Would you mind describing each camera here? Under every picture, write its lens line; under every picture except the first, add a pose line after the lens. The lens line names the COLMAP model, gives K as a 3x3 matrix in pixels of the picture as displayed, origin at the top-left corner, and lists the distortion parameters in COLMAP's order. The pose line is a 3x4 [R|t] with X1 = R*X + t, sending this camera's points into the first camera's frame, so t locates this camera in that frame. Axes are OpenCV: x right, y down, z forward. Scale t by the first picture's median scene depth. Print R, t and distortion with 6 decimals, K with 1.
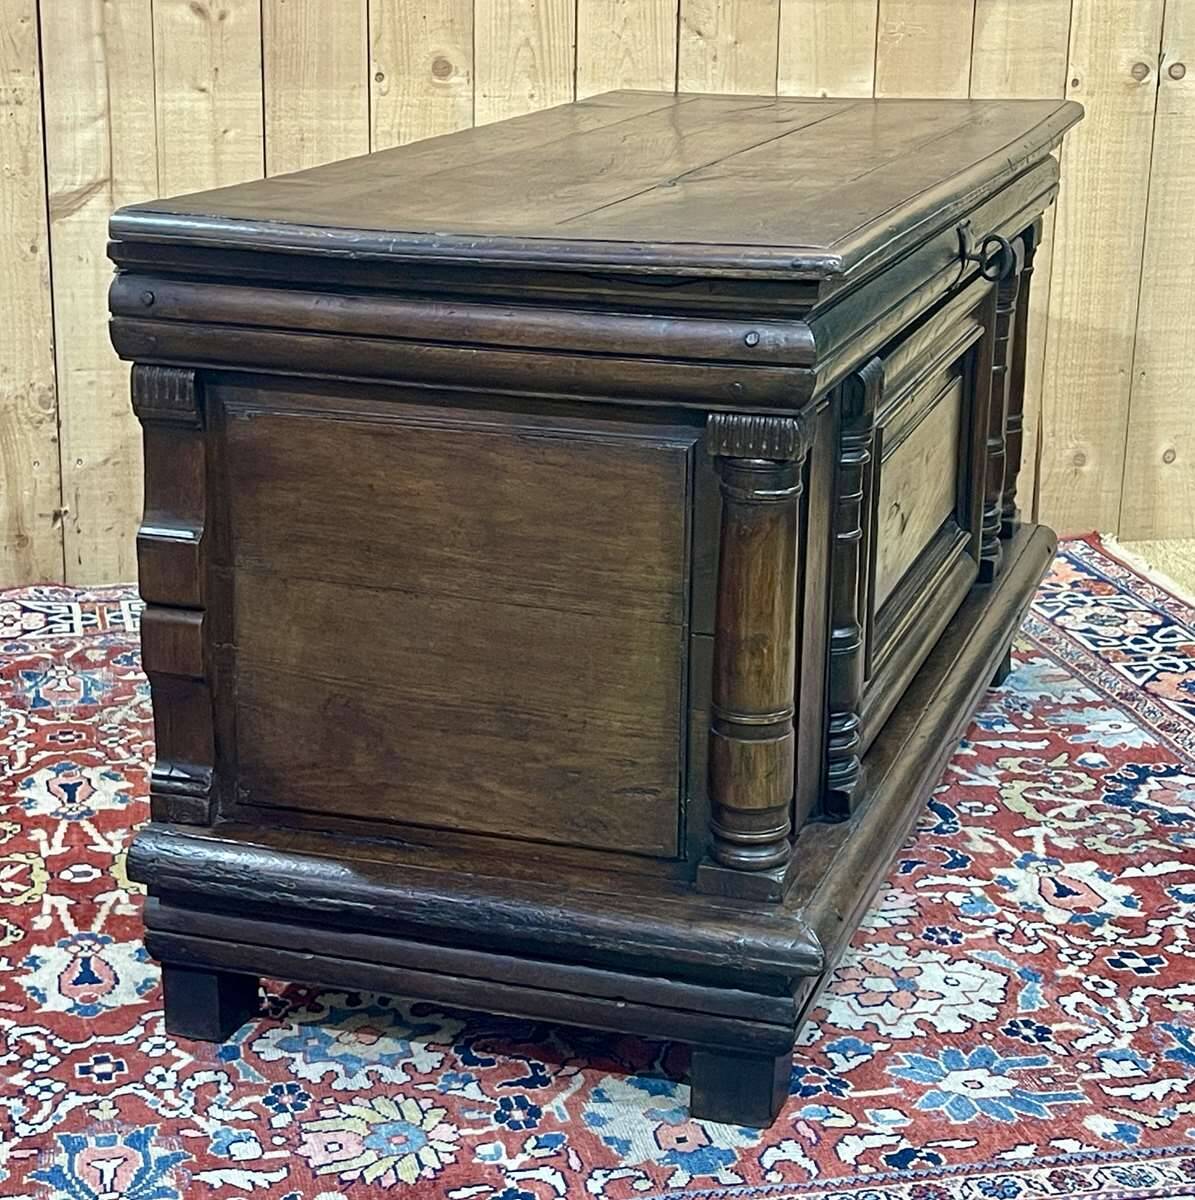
lens RADIAL K [[2545.3, 0, 594.1], [0, 2545.3, 621.3], [0, 0, 1]] dist [0.072716, 0.000000]
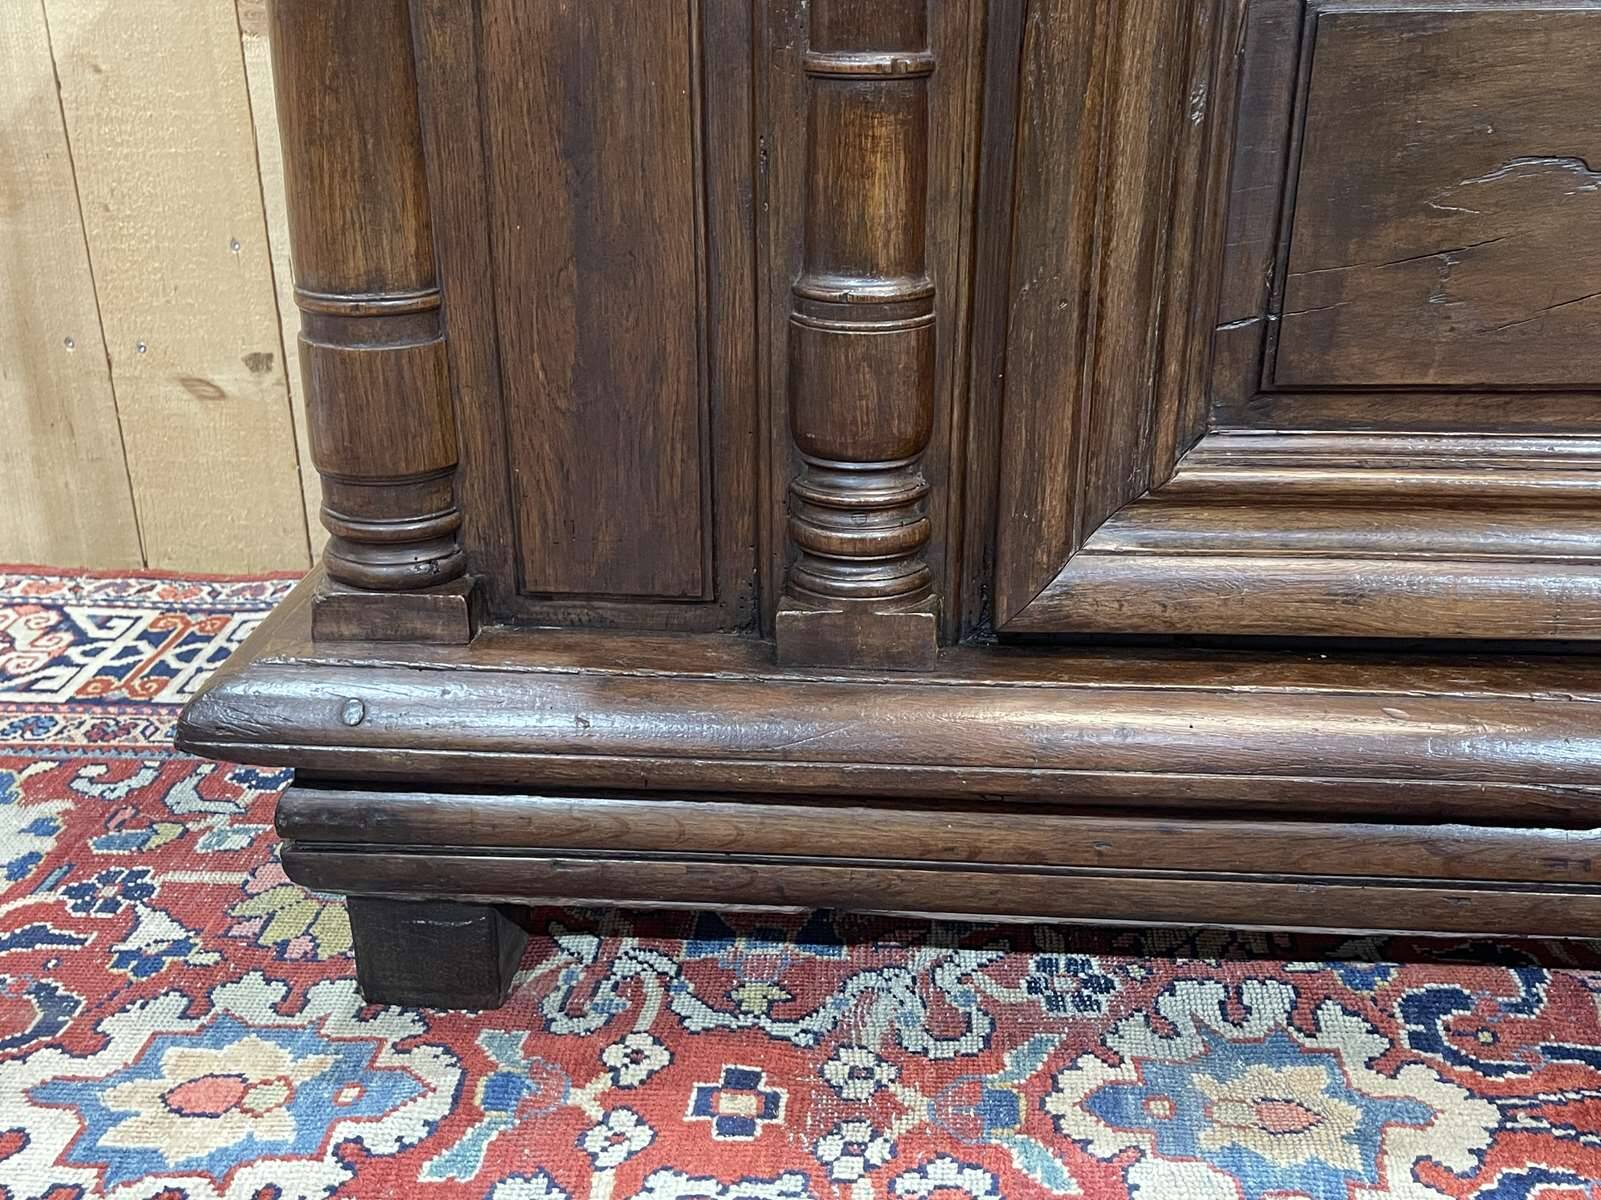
lens RADIAL K [[1633.9, 0, 780.4], [0, 1633.9, 605.7], [0, 0, 1]] dist [0.027804, 0.000000]
pose [[0.955730, 0.087075, -0.281065, -0.143434], [-0.060122, 0.992847, 0.103150, -0.056850], [0.288037, -0.081686, 0.954129, 0.804019]]
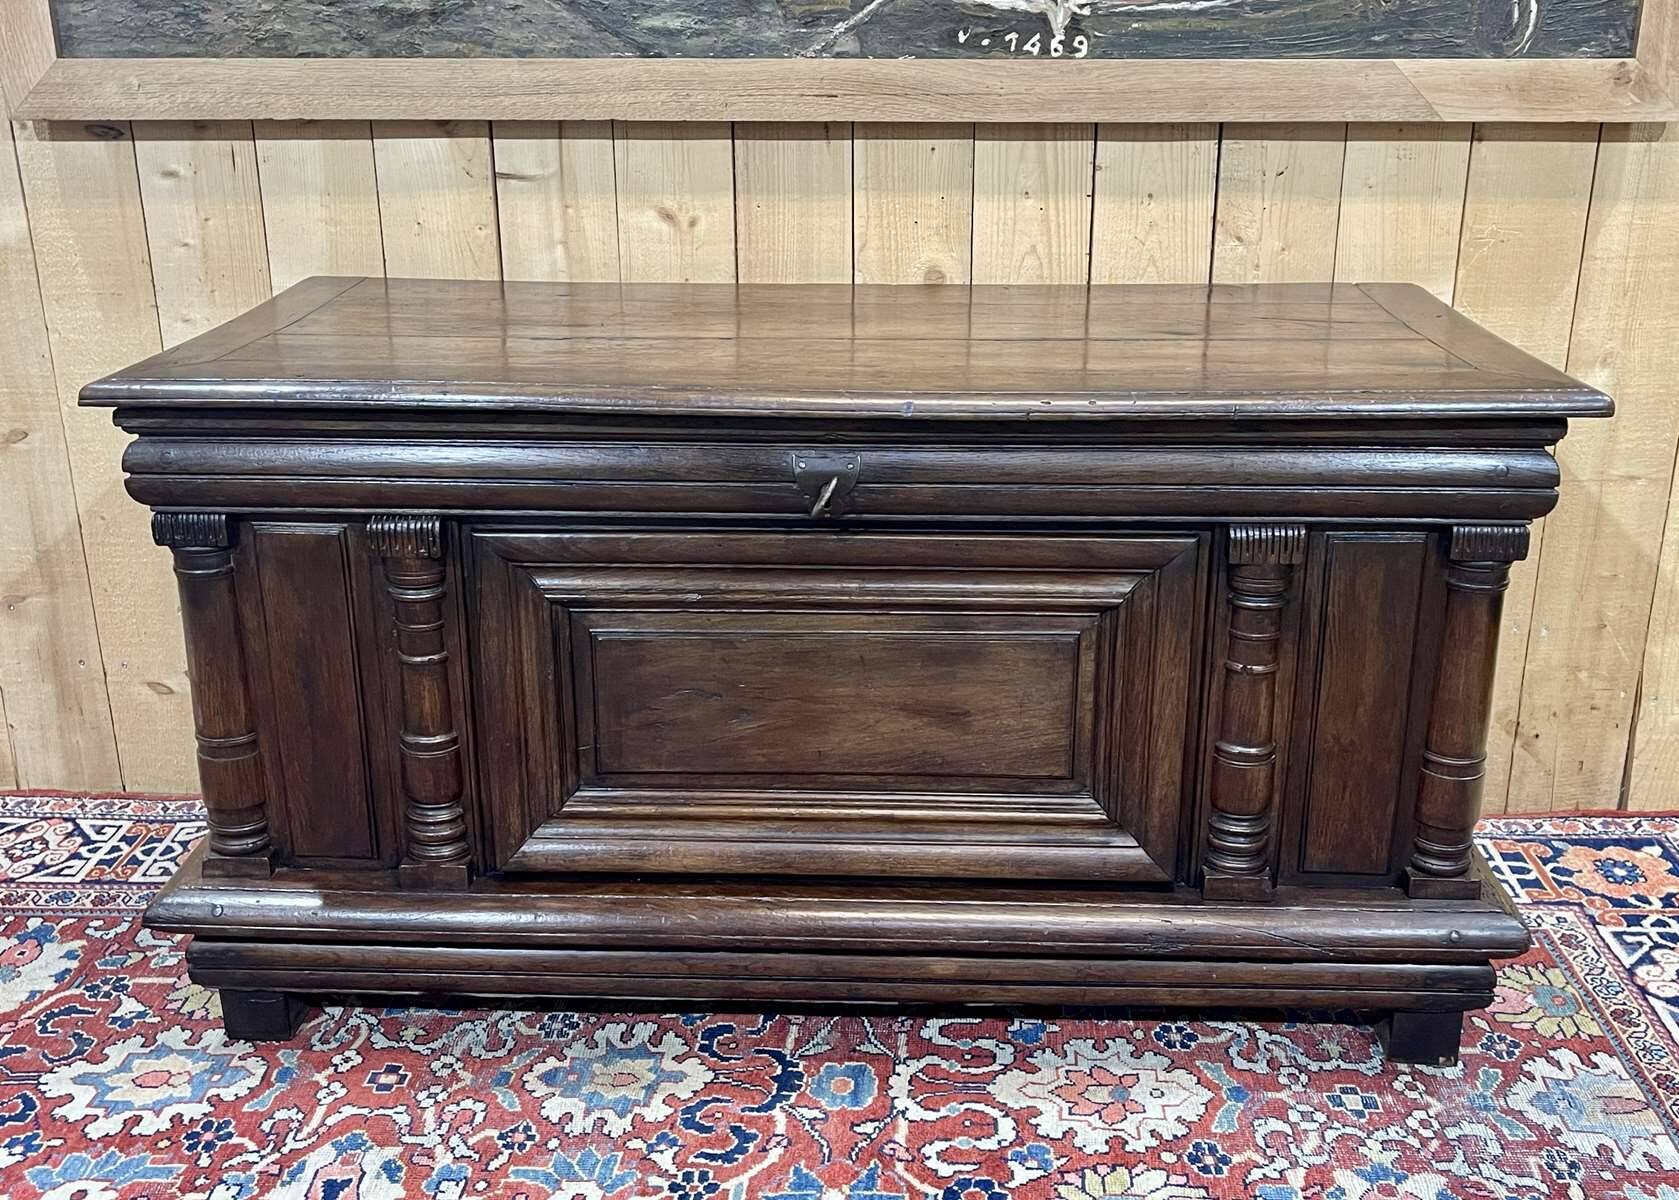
lens RADIAL K [[1753.8, 0, 838.8], [0, 1753.8, 575.6], [0, 0, 1]] dist [0.035365, 0.000000]
pose [[0.962482, 0.068267, -0.262619, 0.092935], [-0.056738, 0.997073, 0.051243, -0.173349], [0.265349, -0.034420, 0.963538, 0.482355]]
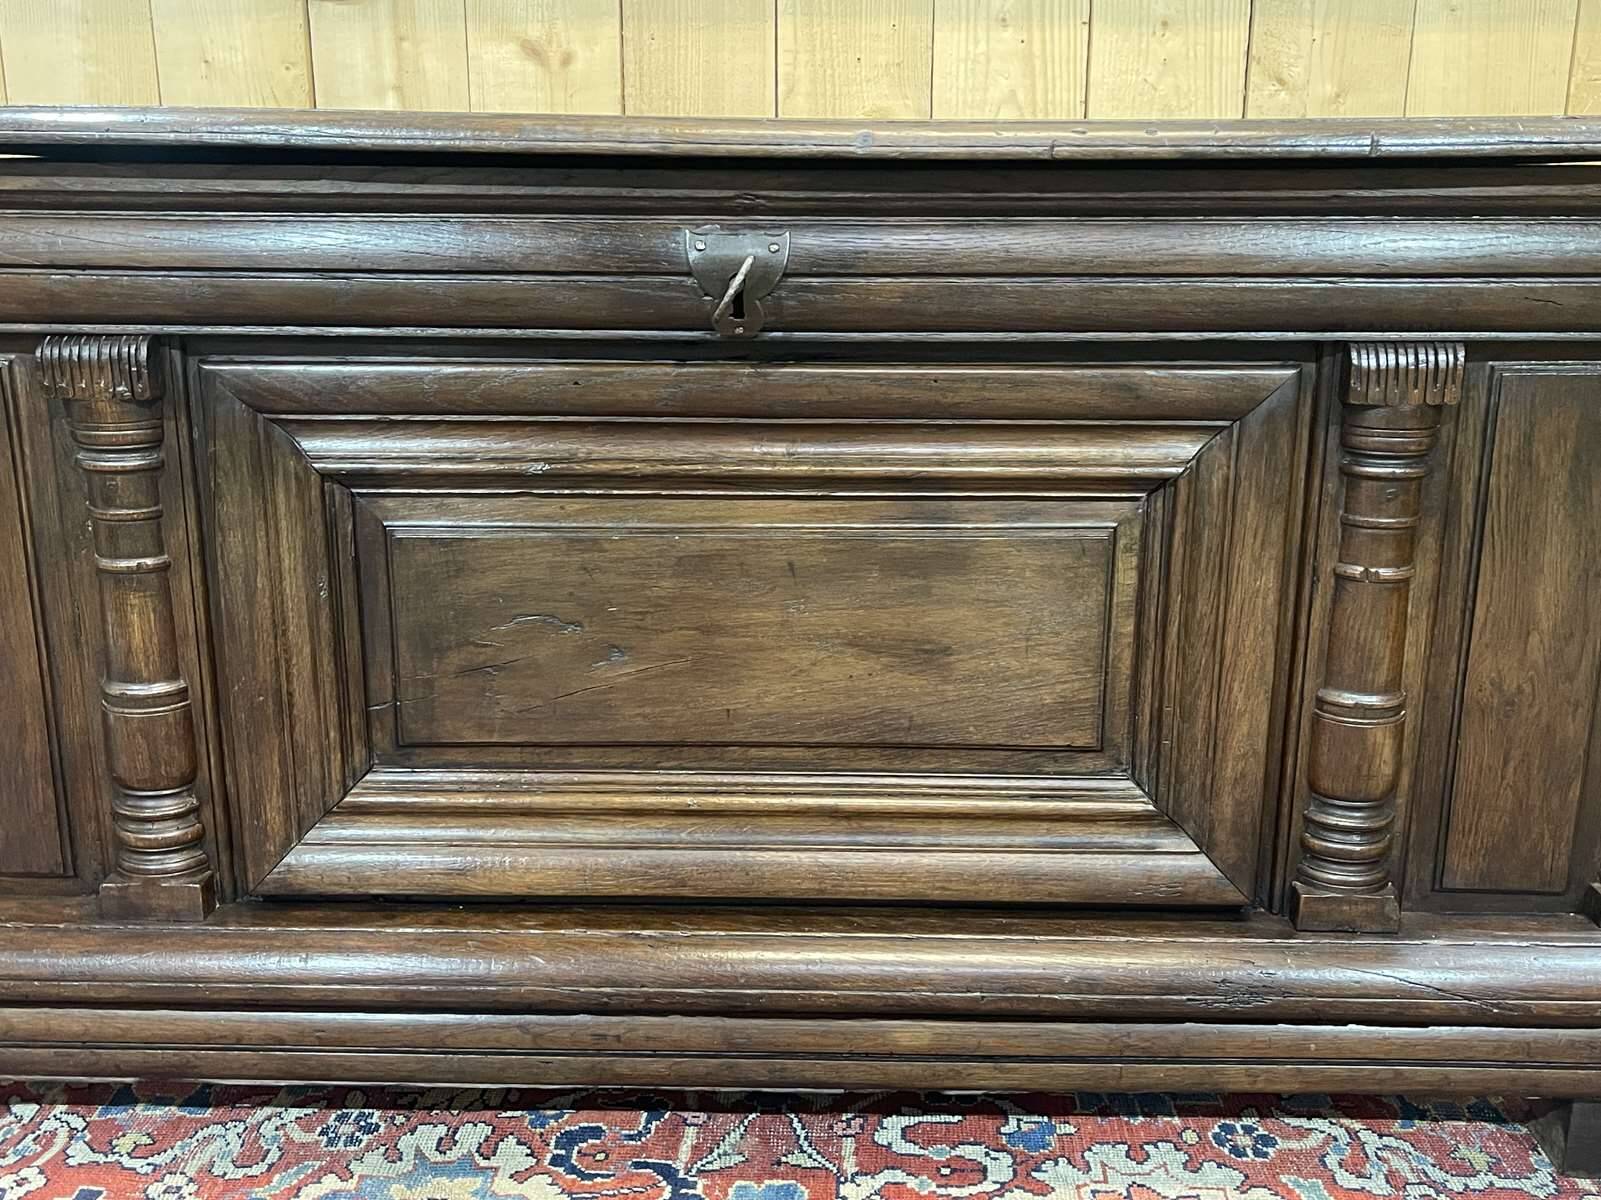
lens RADIAL K [[1633.9, 0, 790.6], [0, 1633.9, 608.5], [0, 0, 1]] dist [0.027804, 0.000000]
pose [[0.967462, 0.051257, -0.247772, 0.038397], [-0.057625, 0.998167, -0.018514, -0.098120], [0.246369, 0.032189, 0.968641, 0.697985]]
